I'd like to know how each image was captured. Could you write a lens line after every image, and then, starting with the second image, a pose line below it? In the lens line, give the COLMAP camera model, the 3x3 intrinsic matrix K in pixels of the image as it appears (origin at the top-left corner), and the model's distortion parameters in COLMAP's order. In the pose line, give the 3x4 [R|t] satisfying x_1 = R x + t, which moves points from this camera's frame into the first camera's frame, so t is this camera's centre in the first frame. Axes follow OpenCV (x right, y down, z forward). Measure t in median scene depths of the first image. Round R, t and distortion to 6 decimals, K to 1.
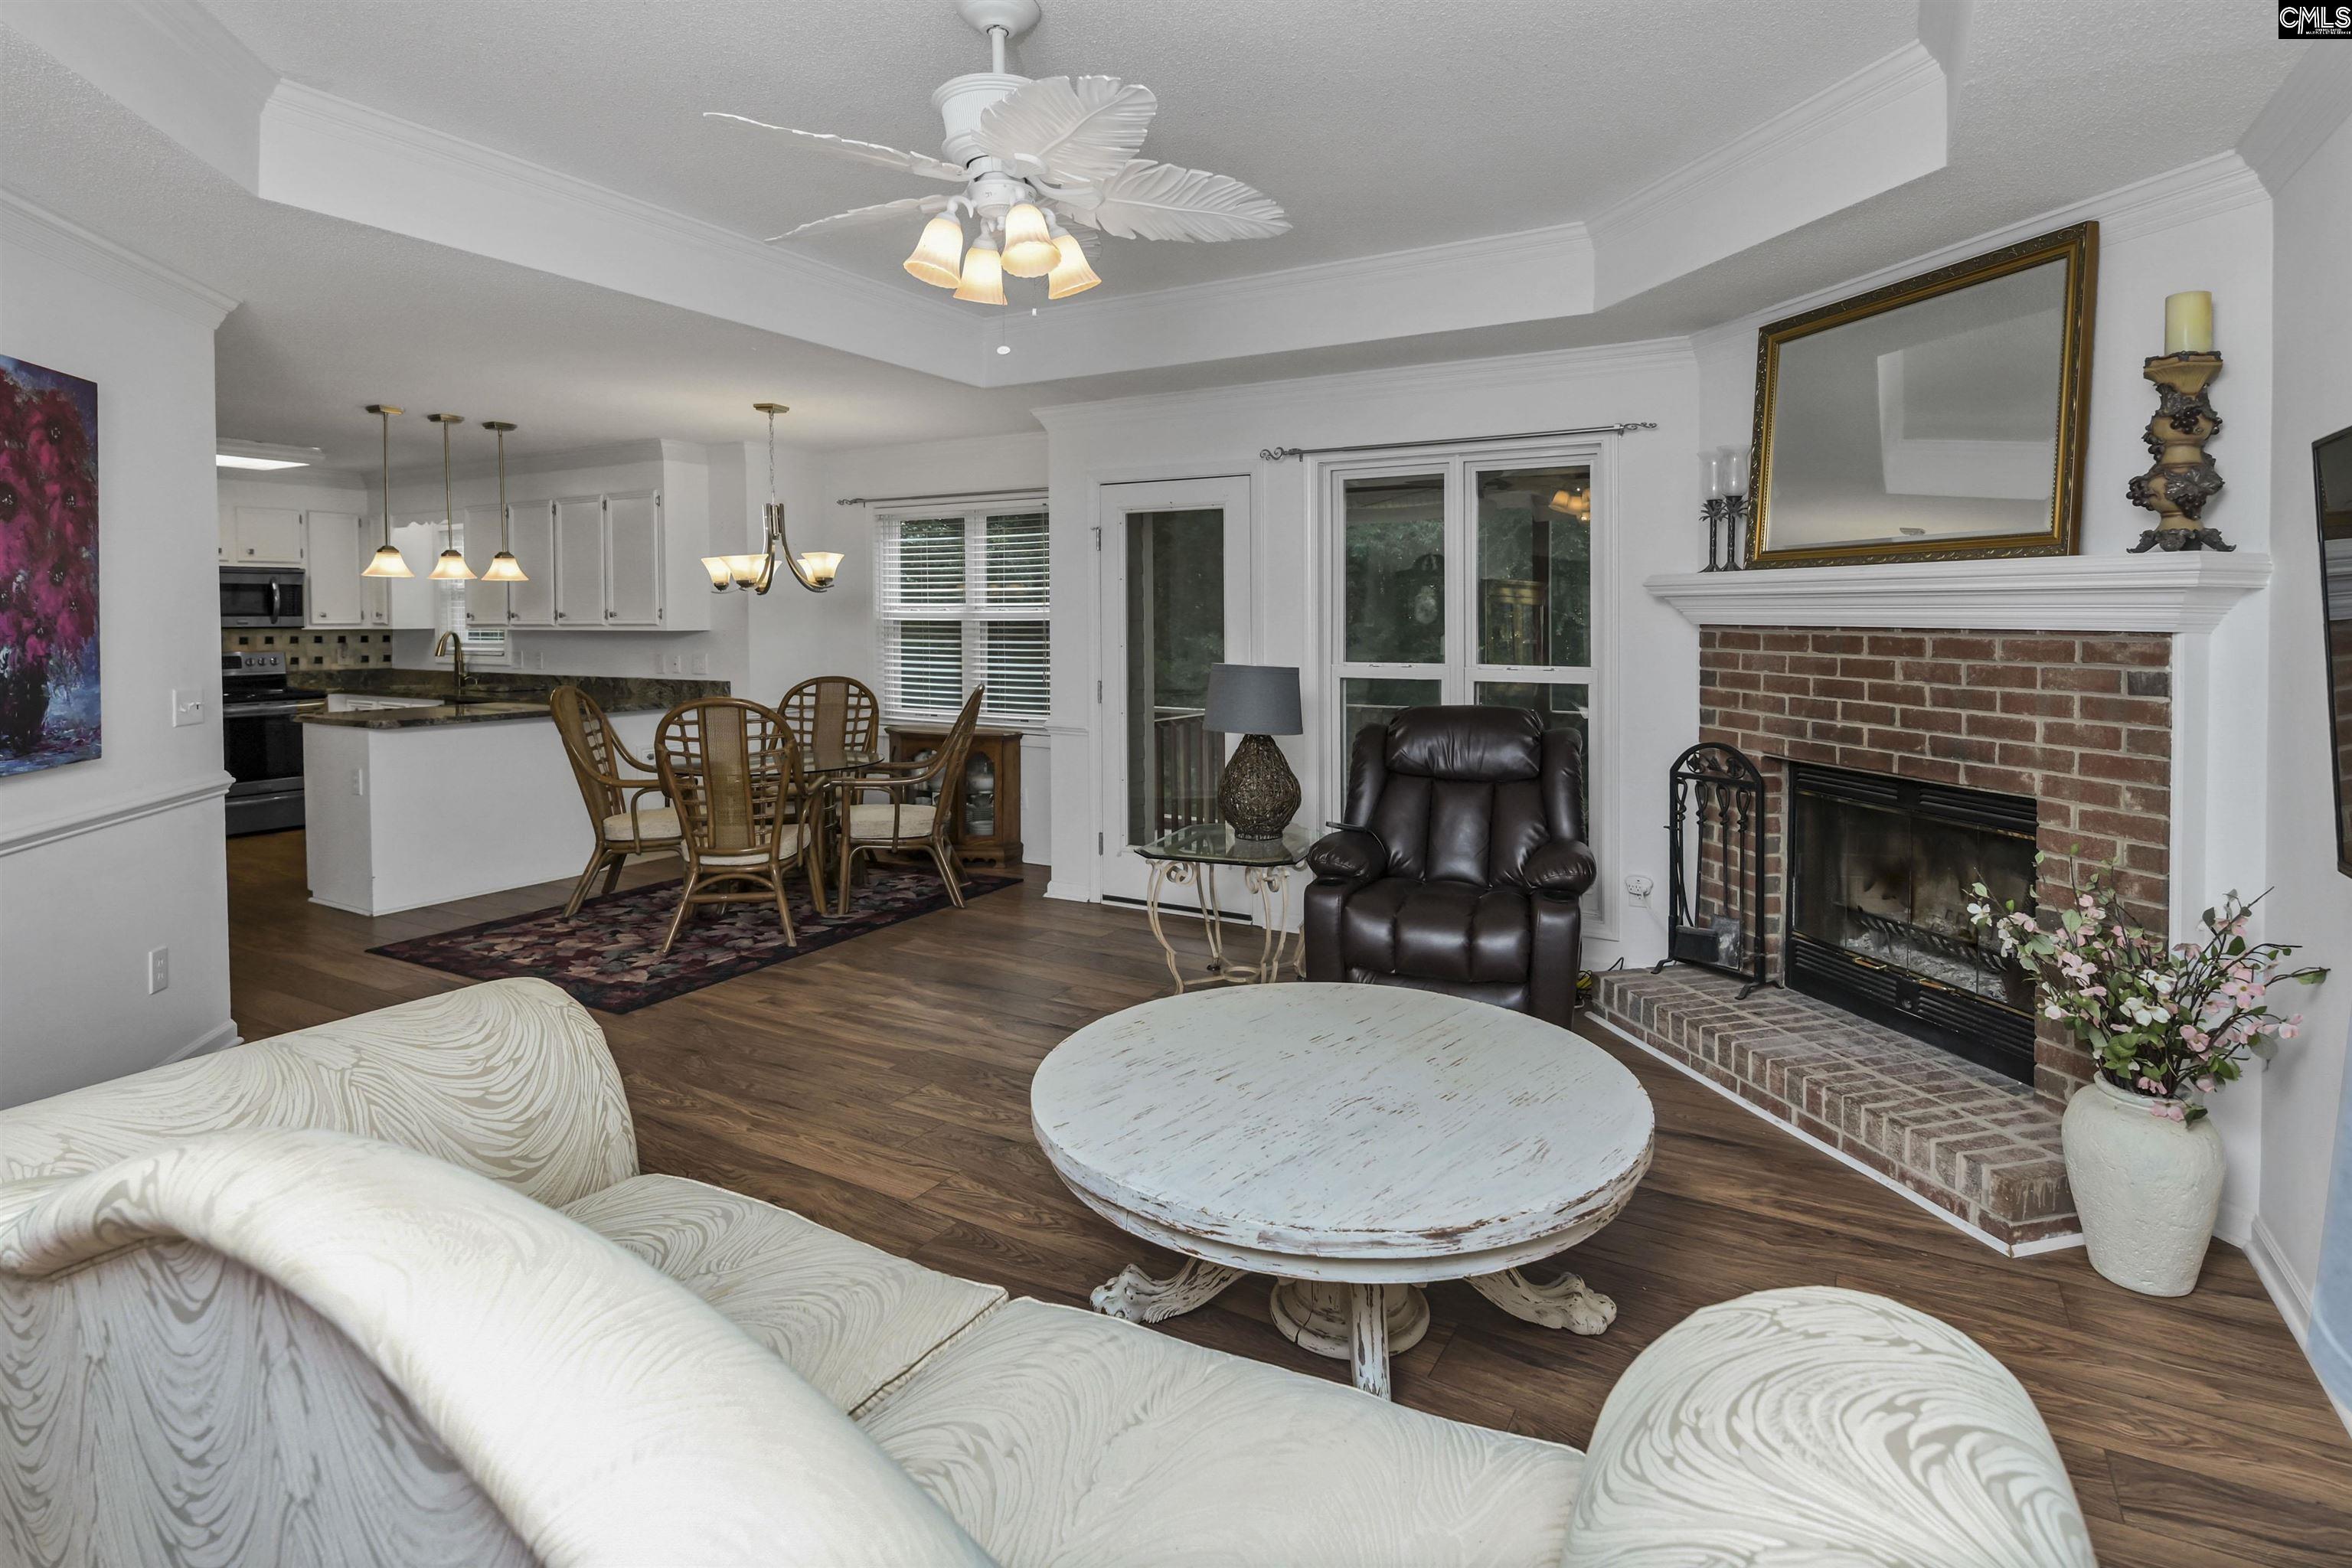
lens RADIAL K [[1181.8, 0, 1198.6], [0, 1181.8, 637.6], [0, 0, 1]] dist [0.002148, -0.001162]
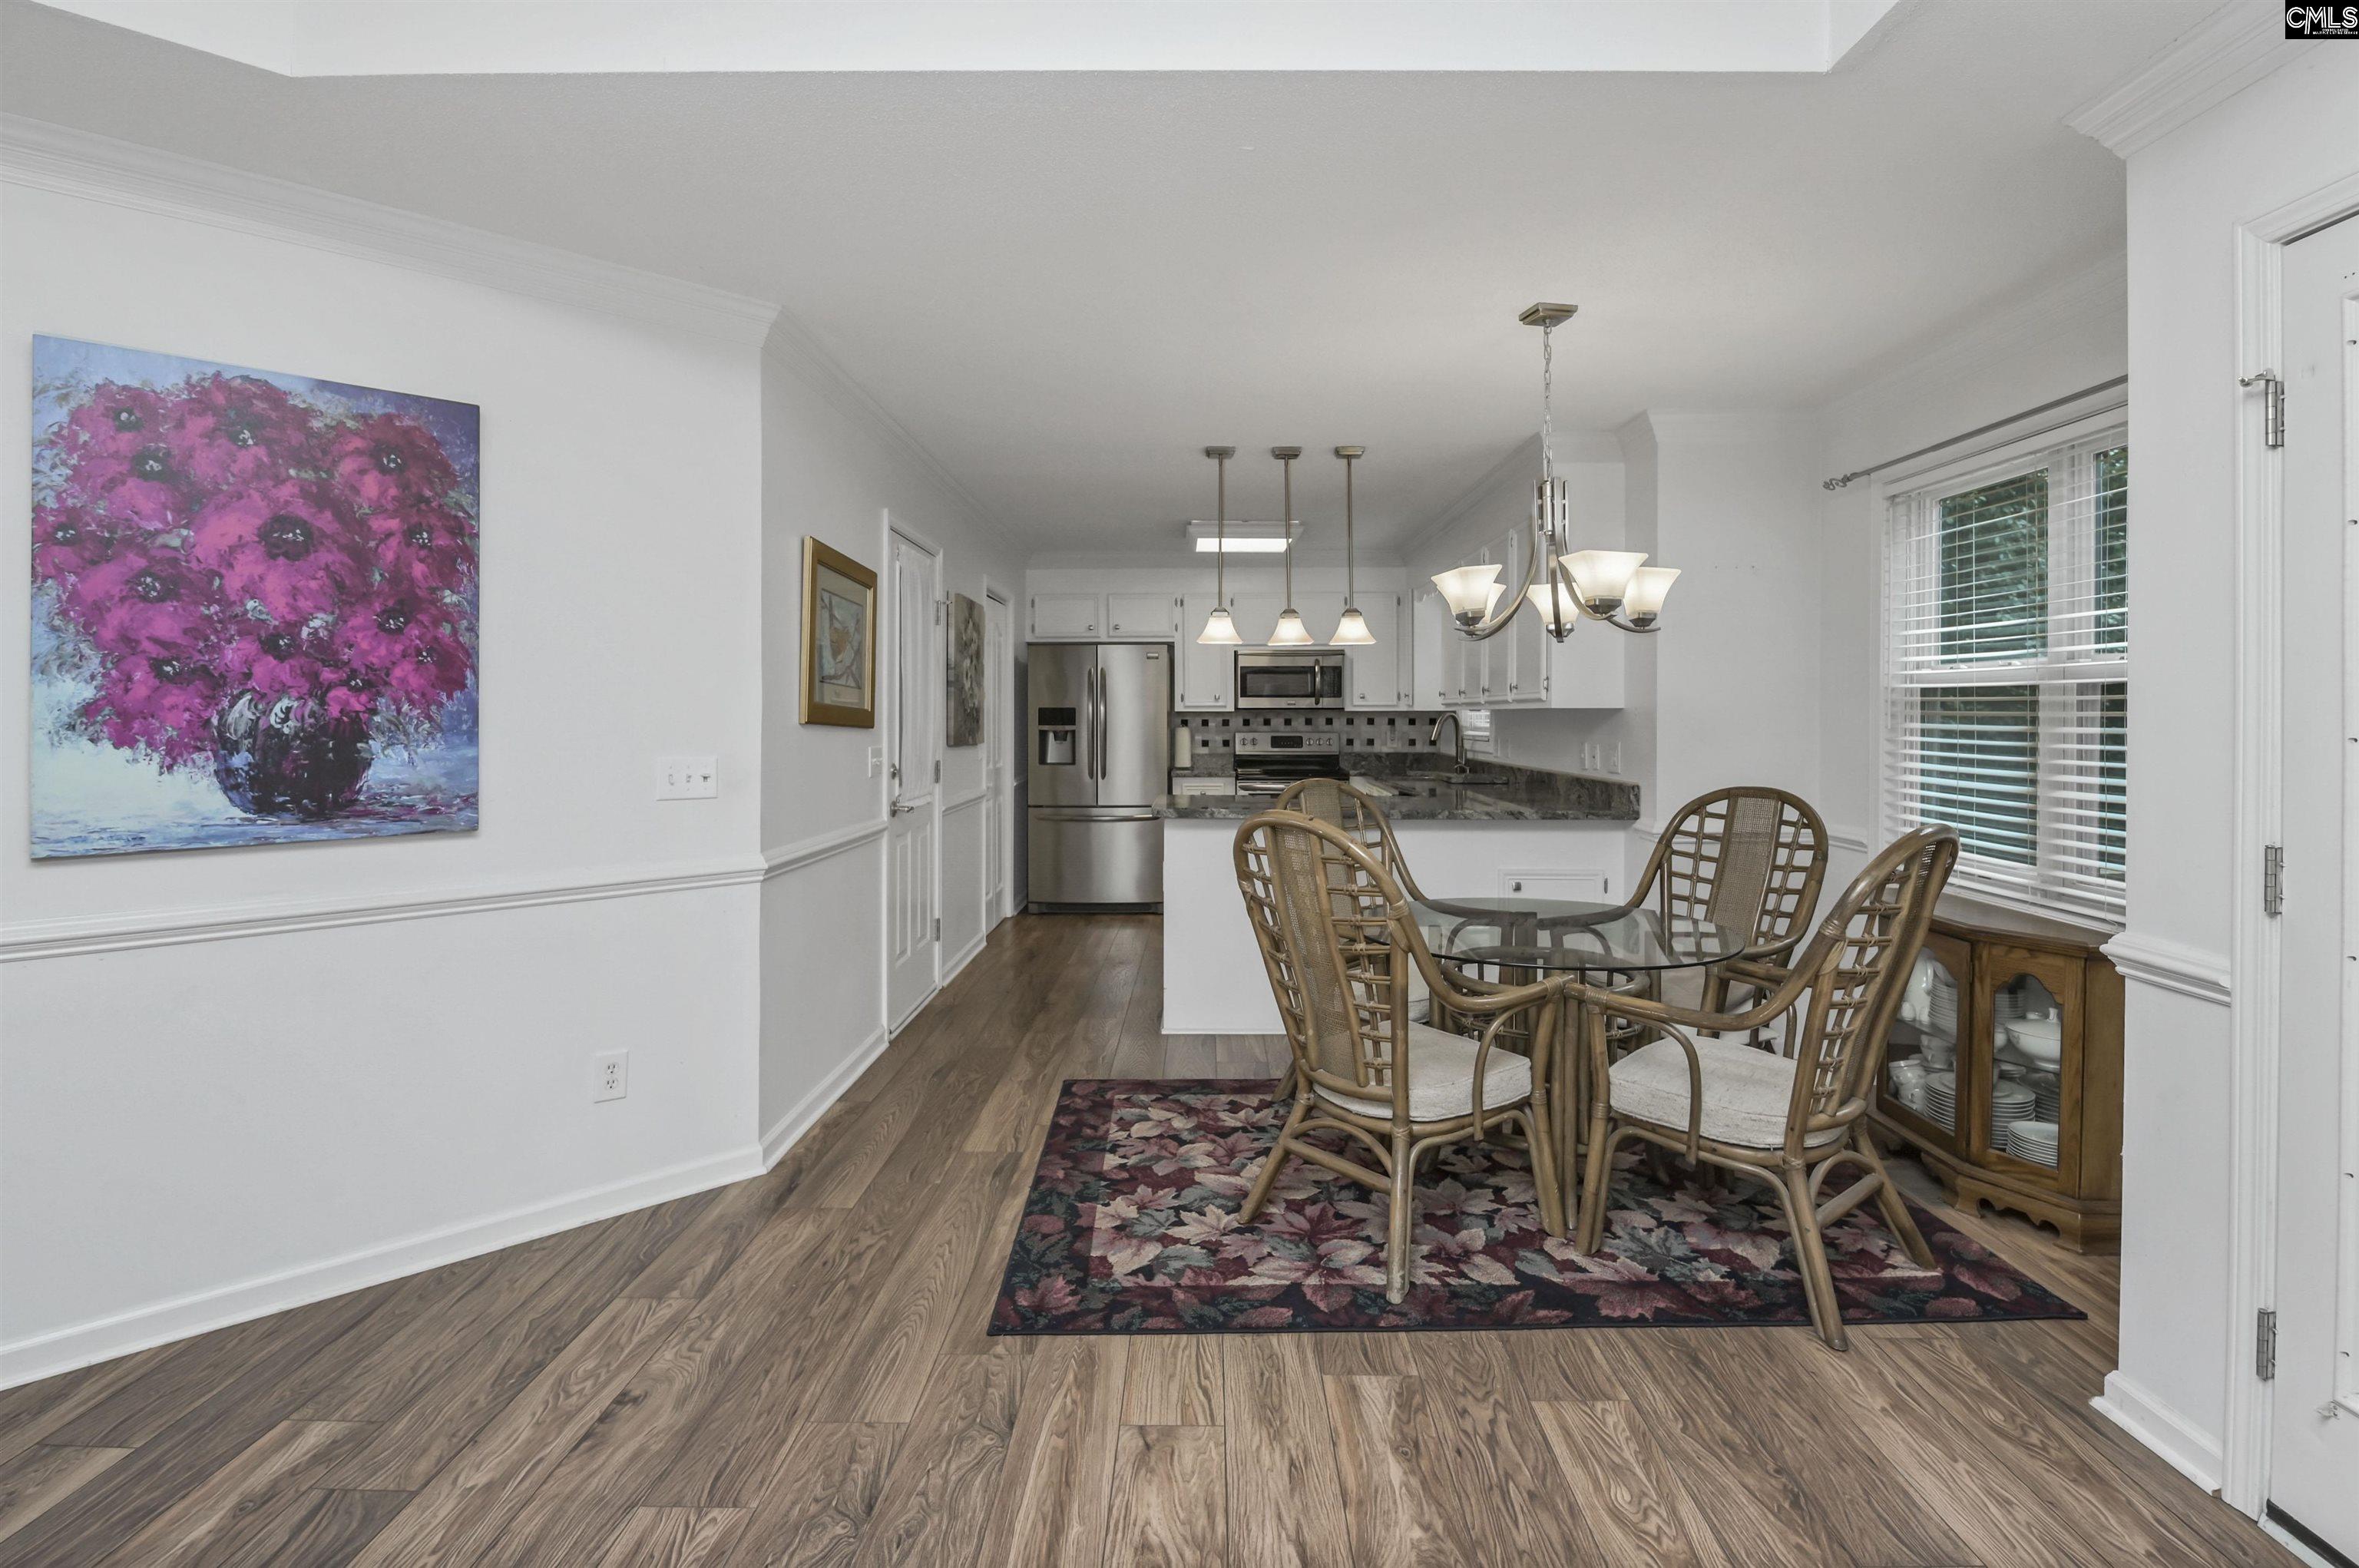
lens RADIAL K [[1149.1, 0, 1187.3], [0, 1149.1, 728.1], [0, 0, 1]] dist [-0.001491, -0.000694]
pose [[0.490428, 0.012365, -0.871394, 0.069938], [-0.016055, 0.999858, 0.005153, 0.011606], [0.871334, 0.011463, 0.490557, 0.932084]]
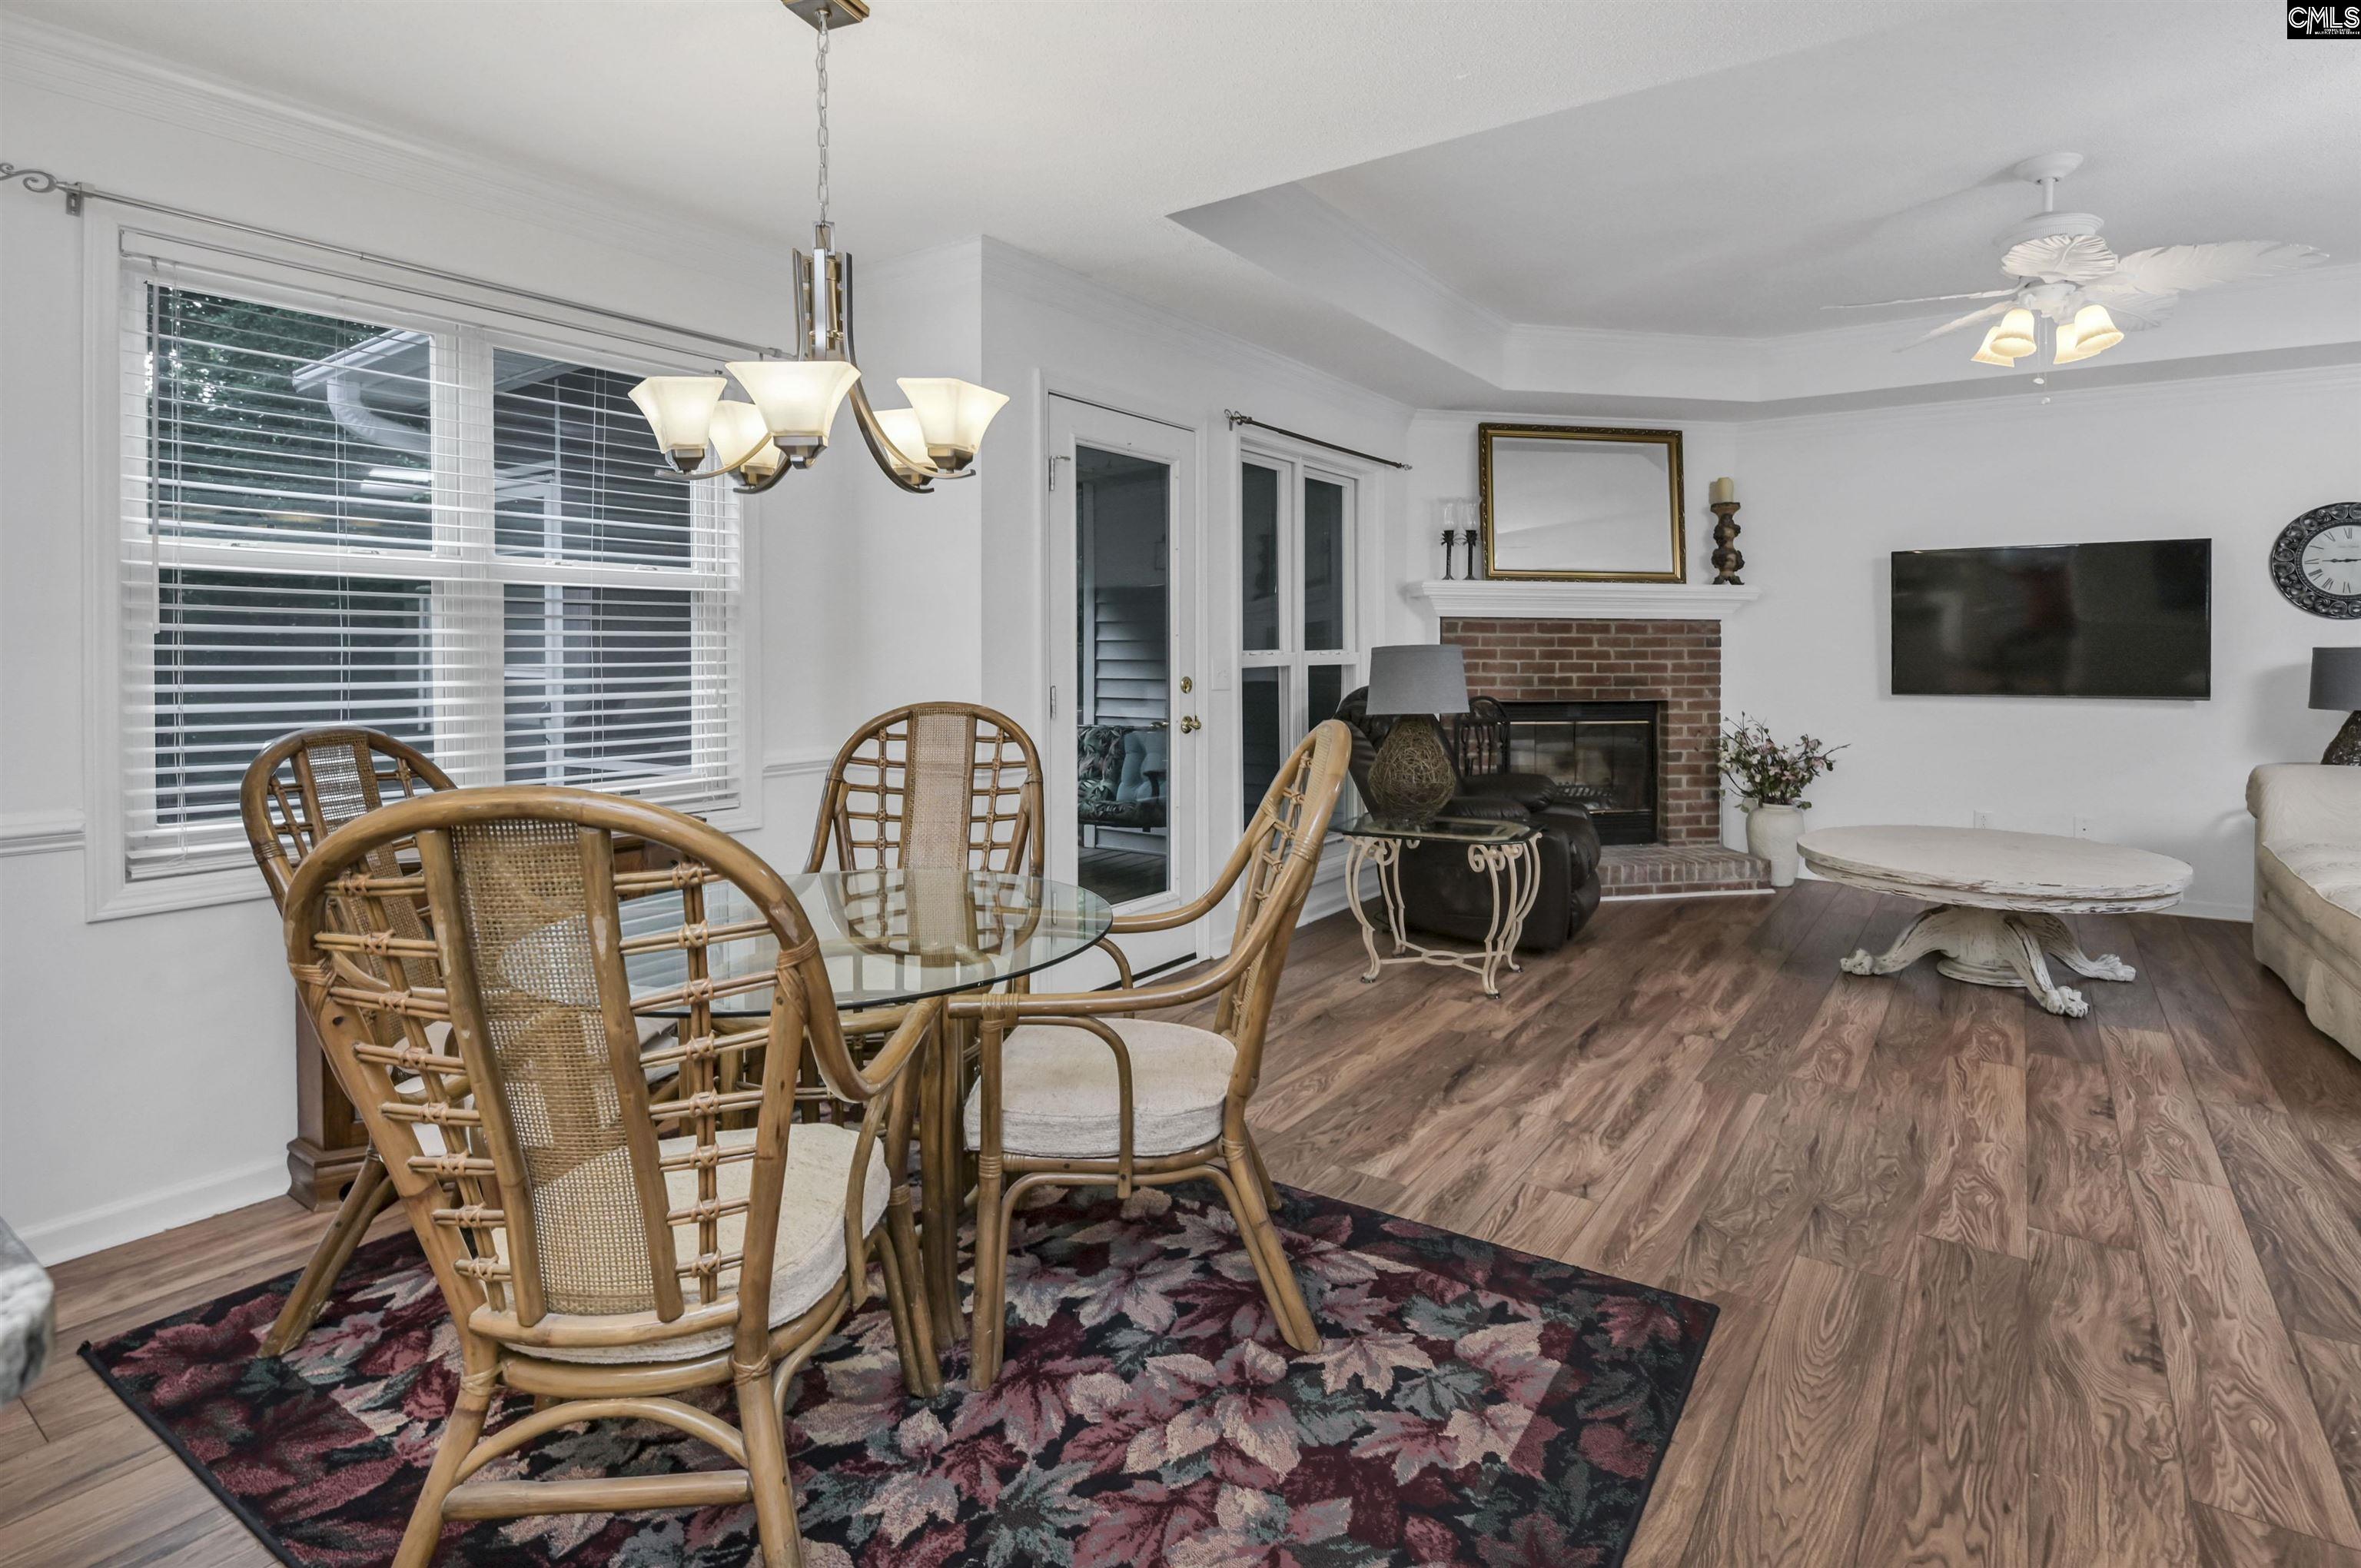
lens RADIAL K [[1183.8, 0, 1215.0], [0, 1183.8, 668.0], [0, 0, 1]] dist [0.000760, -0.009347]
pose [[0.067645, -0.014812, 0.997600, -1.184846], [0.018491, 0.999737, 0.013590, 0.030663], [-0.997538, 0.017527, 0.067901, 1.374363]]
